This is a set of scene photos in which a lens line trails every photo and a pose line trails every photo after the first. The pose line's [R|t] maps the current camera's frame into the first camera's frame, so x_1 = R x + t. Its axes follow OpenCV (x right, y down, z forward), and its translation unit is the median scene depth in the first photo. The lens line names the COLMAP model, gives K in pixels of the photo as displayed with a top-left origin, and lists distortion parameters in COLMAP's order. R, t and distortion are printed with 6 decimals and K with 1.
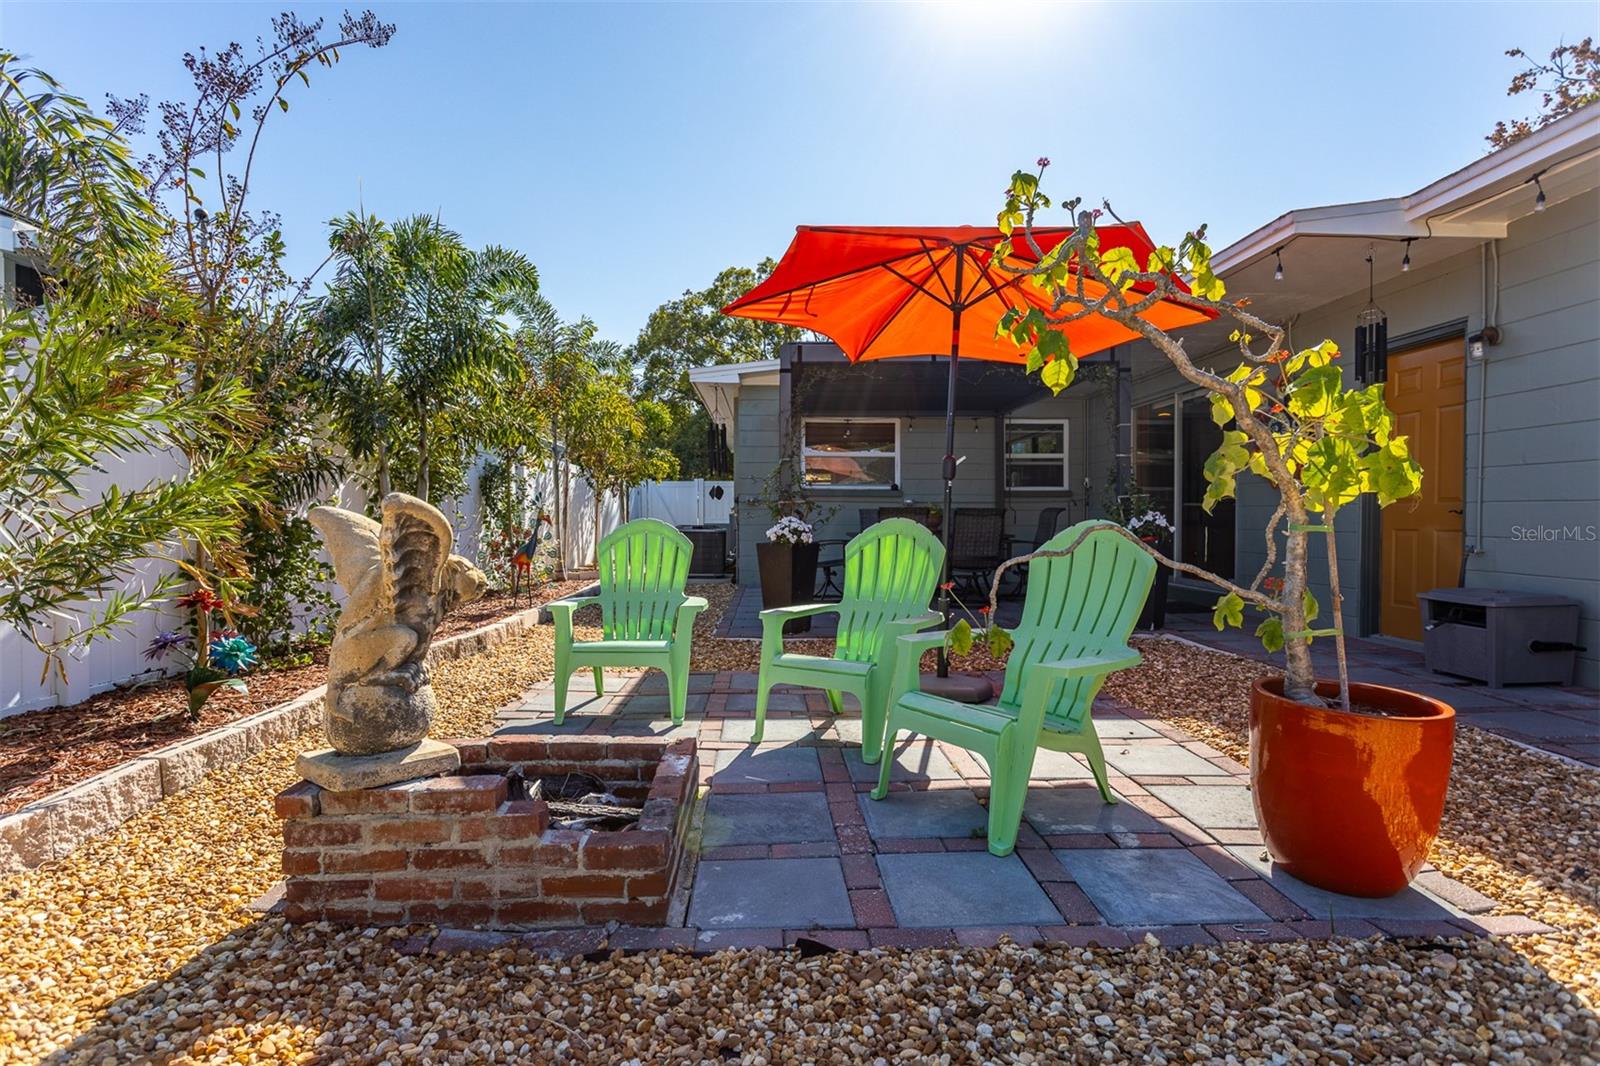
lens RADIAL K [[807.3, 0, 798.9], [0, 807.3, 535.7], [0, 0, 1]] dist [-0.025504, 0.017667]
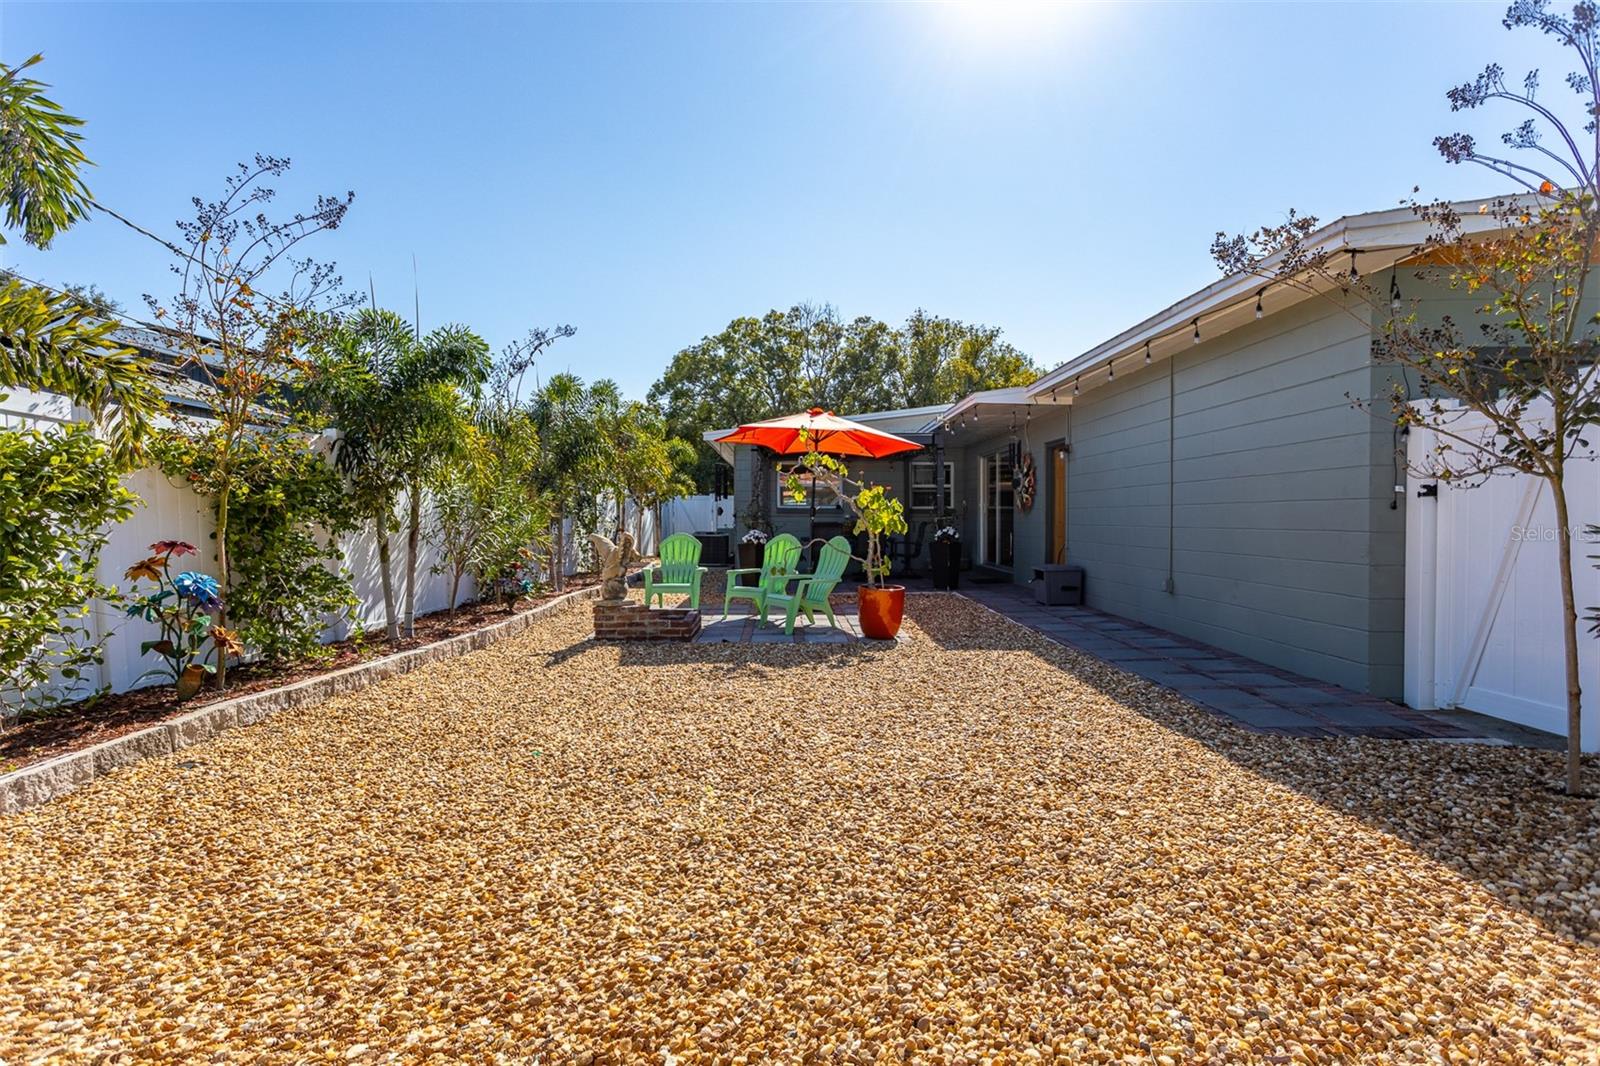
lens RADIAL K [[807.3, 0, 803.2], [0, 807.3, 526.2], [0, 0, 1]] dist [-0.025504, 0.017667]
pose [[0.999812, -0.001670, -0.019316, 0.136915], [0.001433, 0.999923, -0.012289, -0.008937], [0.019335, 0.012259, 0.999738, -0.871099]]
